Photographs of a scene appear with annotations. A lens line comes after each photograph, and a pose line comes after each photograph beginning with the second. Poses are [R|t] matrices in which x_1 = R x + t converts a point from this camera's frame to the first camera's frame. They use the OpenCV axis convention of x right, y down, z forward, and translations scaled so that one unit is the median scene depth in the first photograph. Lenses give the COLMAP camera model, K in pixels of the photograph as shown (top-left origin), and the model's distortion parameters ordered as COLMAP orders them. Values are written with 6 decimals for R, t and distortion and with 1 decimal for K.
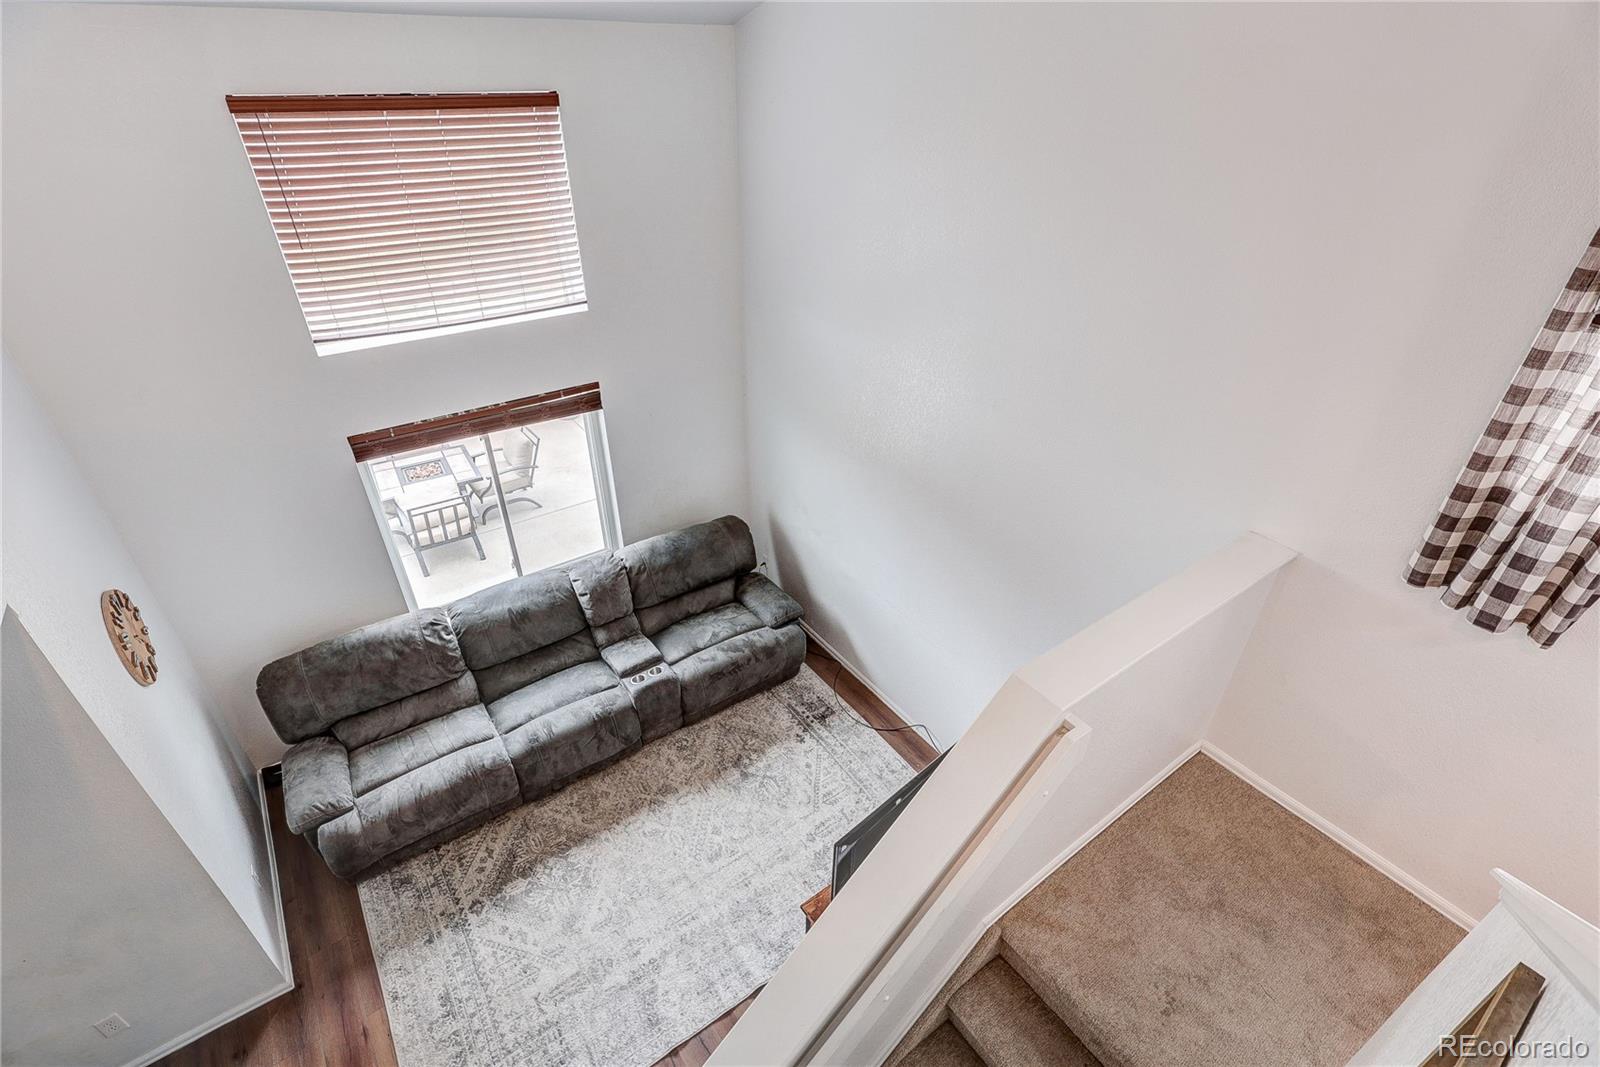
lens RADIAL K [[734.5, 0, 796.3], [0, 734.5, 533.8], [0, 0, 1]] dist [-0.002729, -0.000225]
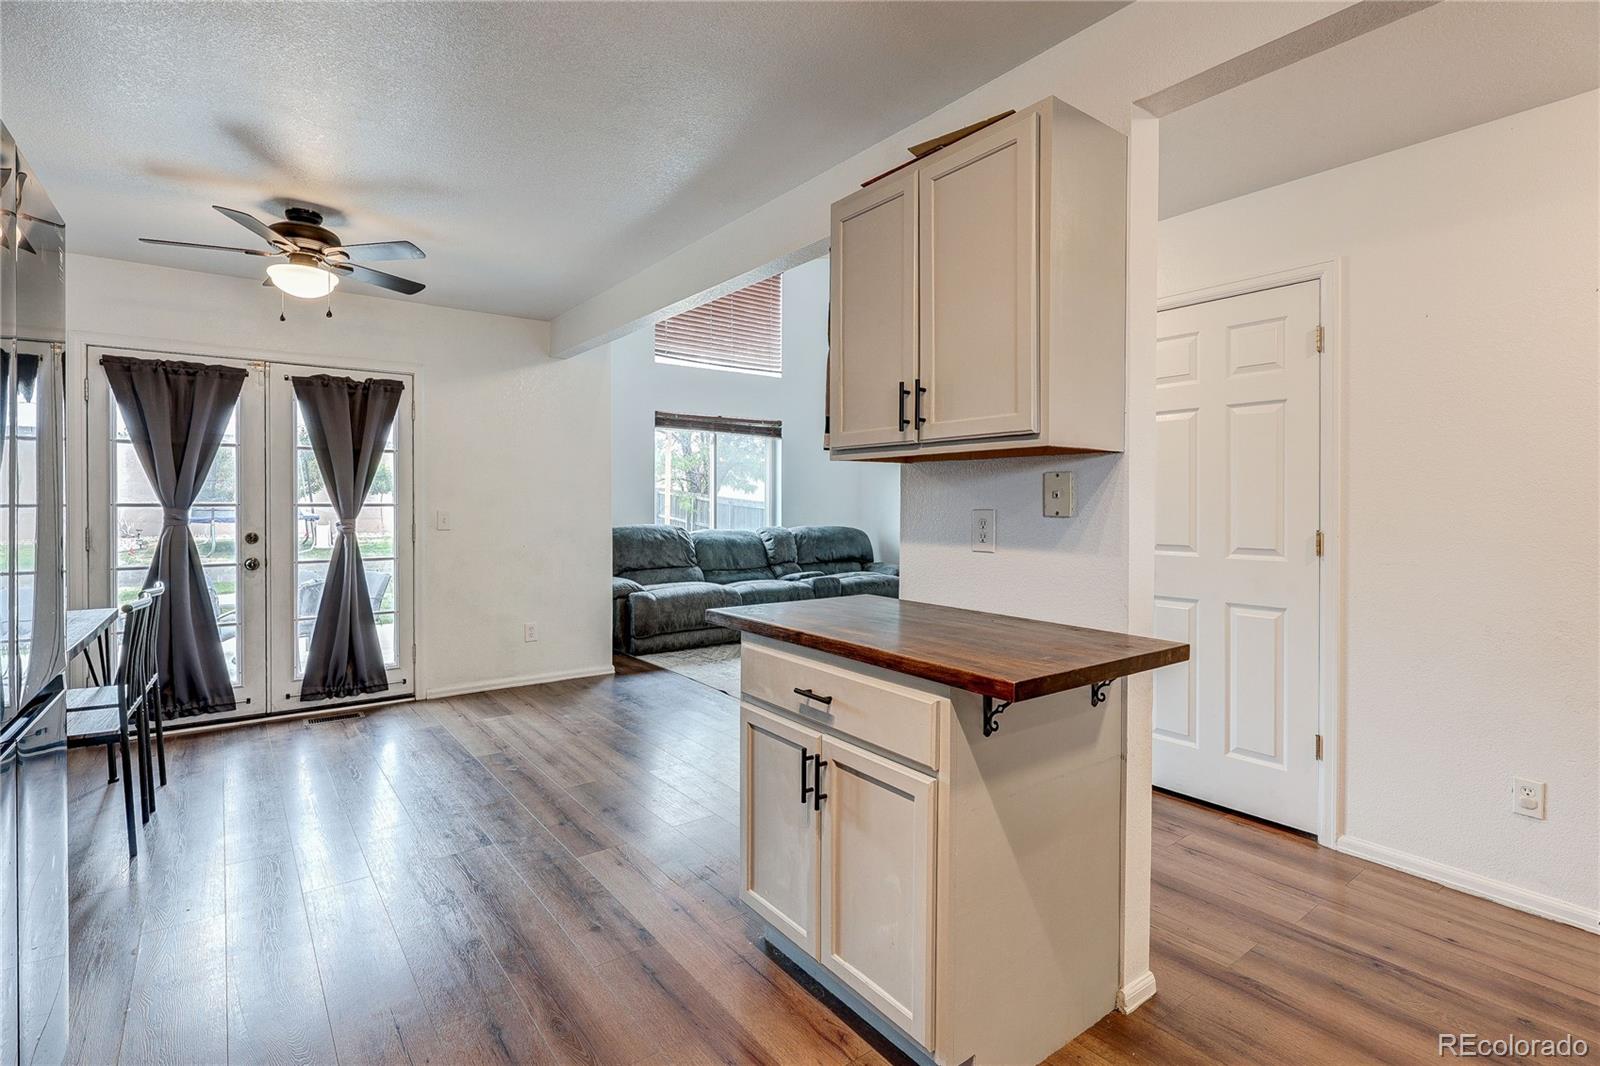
lens RADIAL K [[754.2, 0, 795.1], [0, 754.2, 507.6], [0, 0, 1]] dist [0.000372, 0.000111]
pose [[0.999875, -0.005942, 0.014673, -0.276680], [0.012892, 0.843520, -0.536944, 0.895696], [-0.009187, 0.537066, 0.843490, -0.328119]]
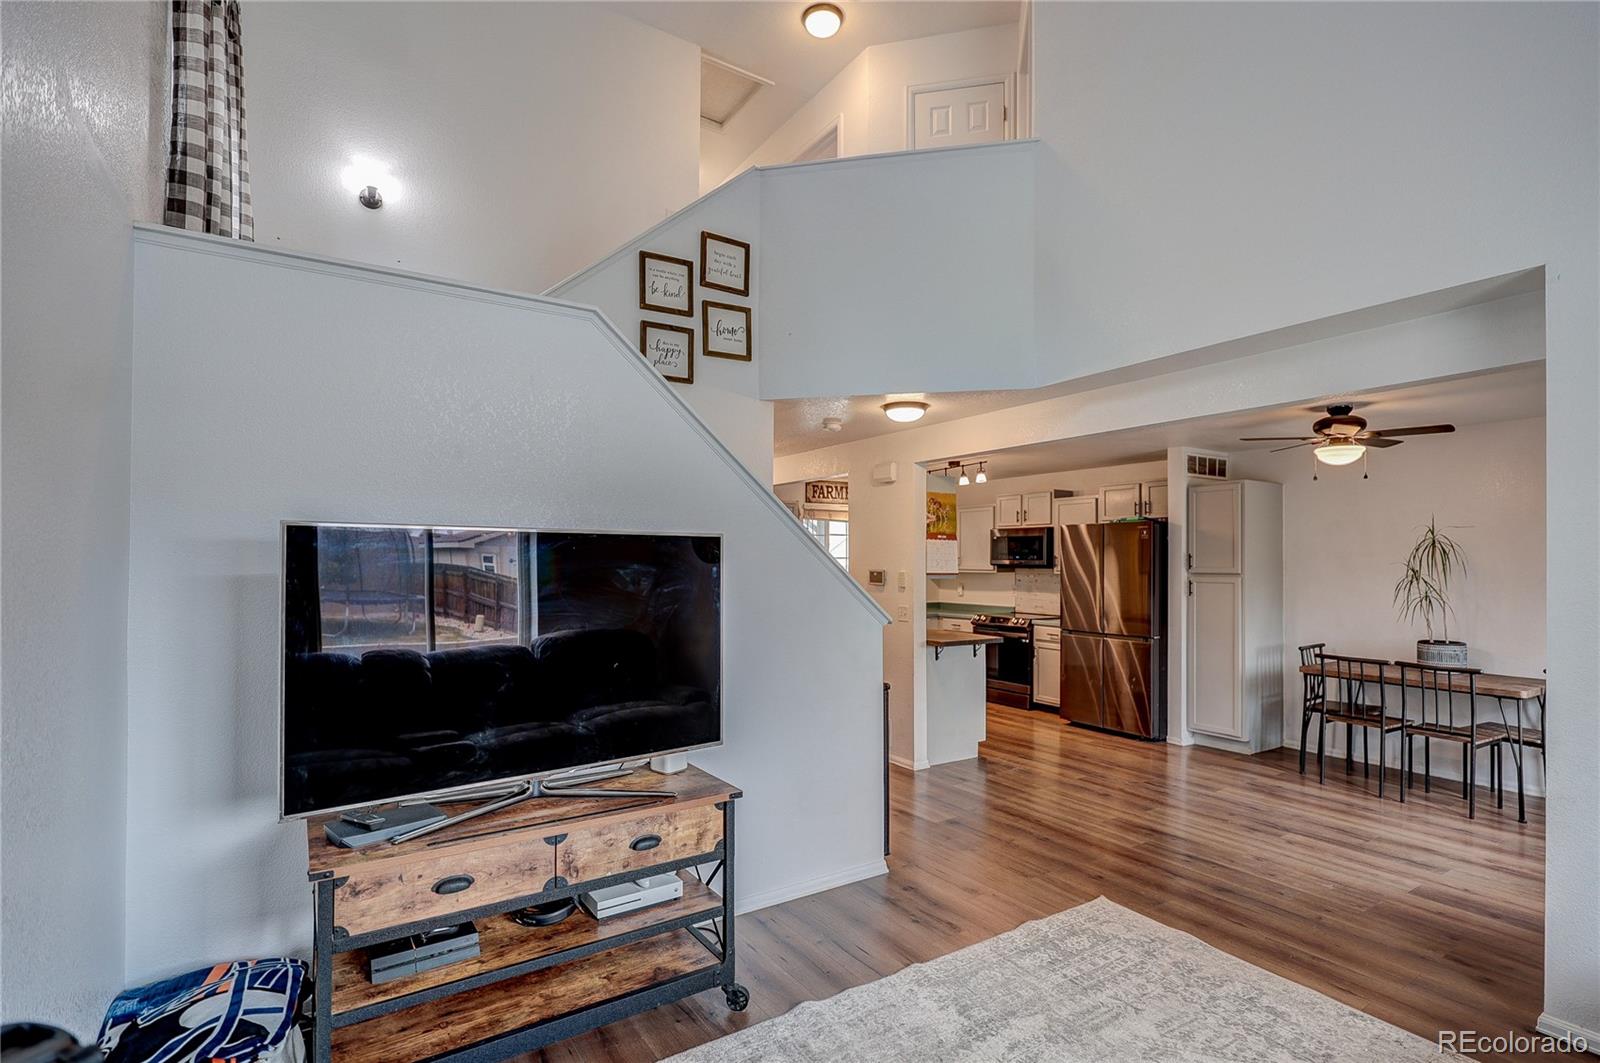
lens RADIAL K [[752.9, 0, 797.1], [0, 752.9, 554.3], [0, 0, 1]] dist [-0.003116, -0.000143]
pose [[-0.998342, -0.013351, 0.055997, -0.061269], [0.018770, 0.844071, 0.535903, -0.067682], [-0.054420, 0.536066, -0.842420, 1.063957]]
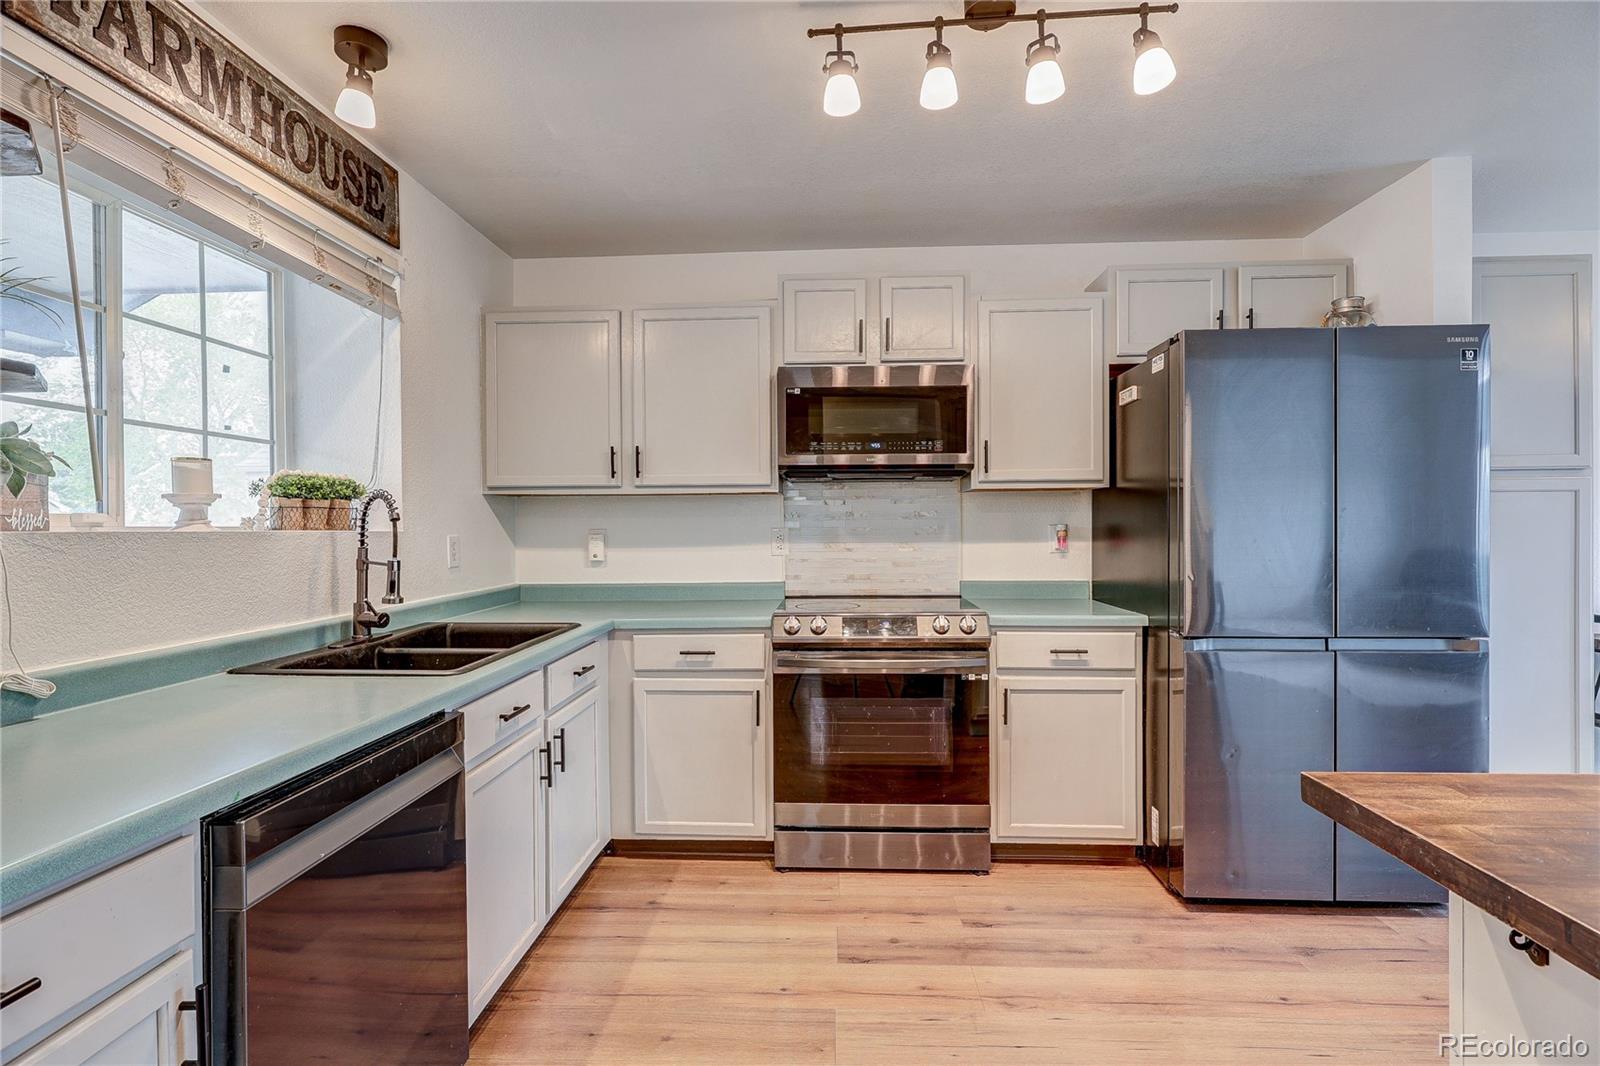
lens RADIAL K [[734.5, 0, 796.3], [0, 734.5, 533.3], [0, 0, 1]] dist [-0.002729, -0.000225]
pose [[-0.628747, 0.002842, -0.777605, 0.045794], [-0.421245, 0.839310, 0.343673, 0.736817], [0.653628, 0.543645, -0.526517, -0.074125]]
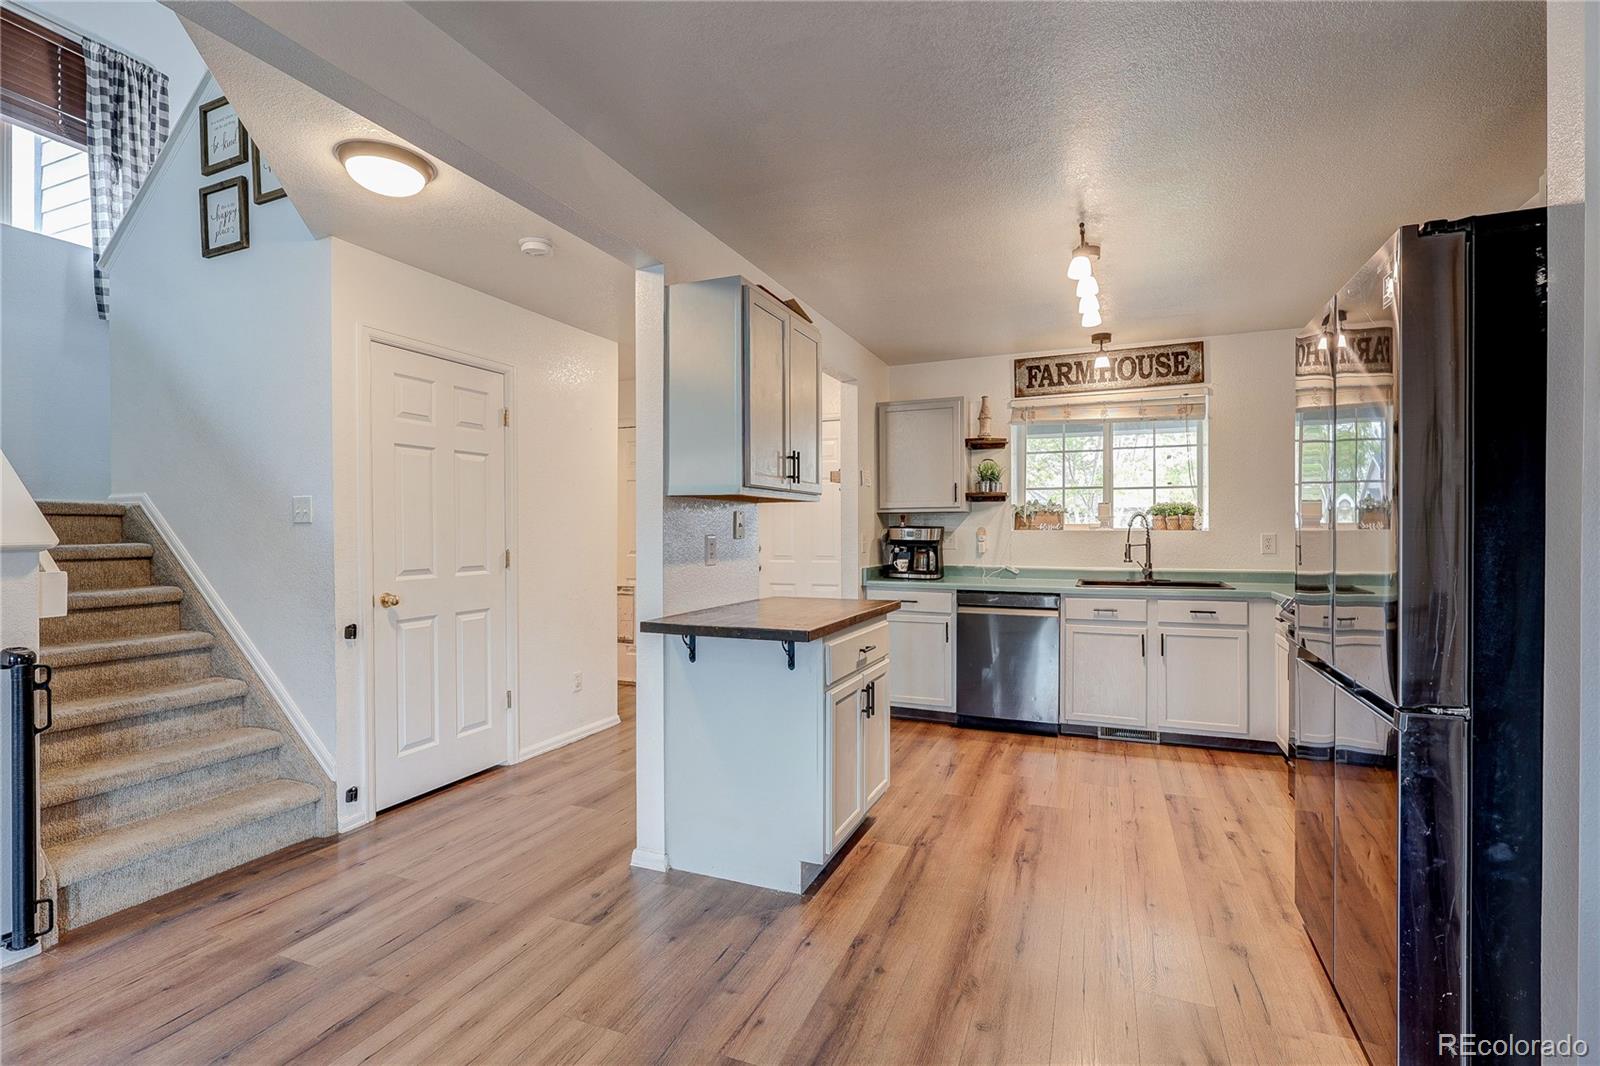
lens RADIAL K [[739.0, 0, 804.4], [0, 739.0, 533.7], [0, 0, 1]] dist [-0.002294, 0.000346]
pose [[-0.525361, -0.010050, 0.850820, -0.739793], [0.461550, 0.836671, 0.294879, 0.497719], [-0.714820, 0.547614, -0.434916, 0.281721]]
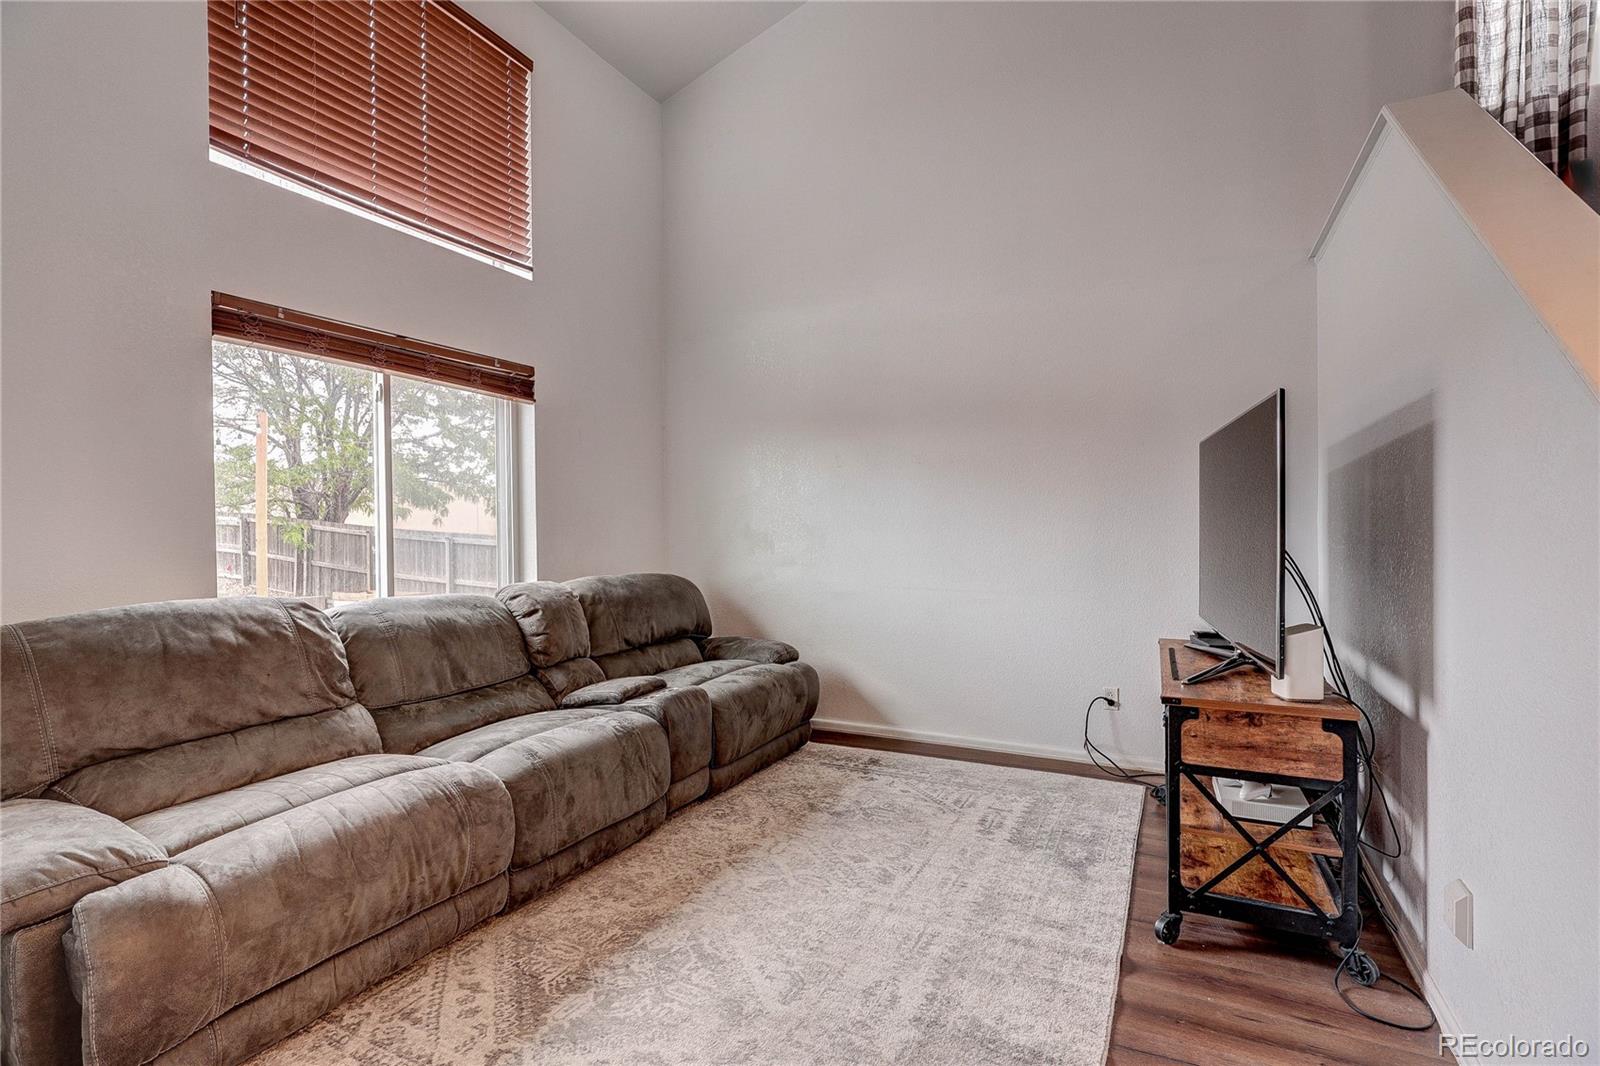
lens RADIAL K [[734.5, 0, 796.3], [0, 734.5, 533.3], [0, 0, 1]] dist [-0.002729, -0.000225]
pose [[0.888783, -0.023713, 0.457715, -0.404976], [0.265534, 0.840627, -0.472058, 0.427773], [-0.373574, 0.541095, 0.753431, 0.392836]]
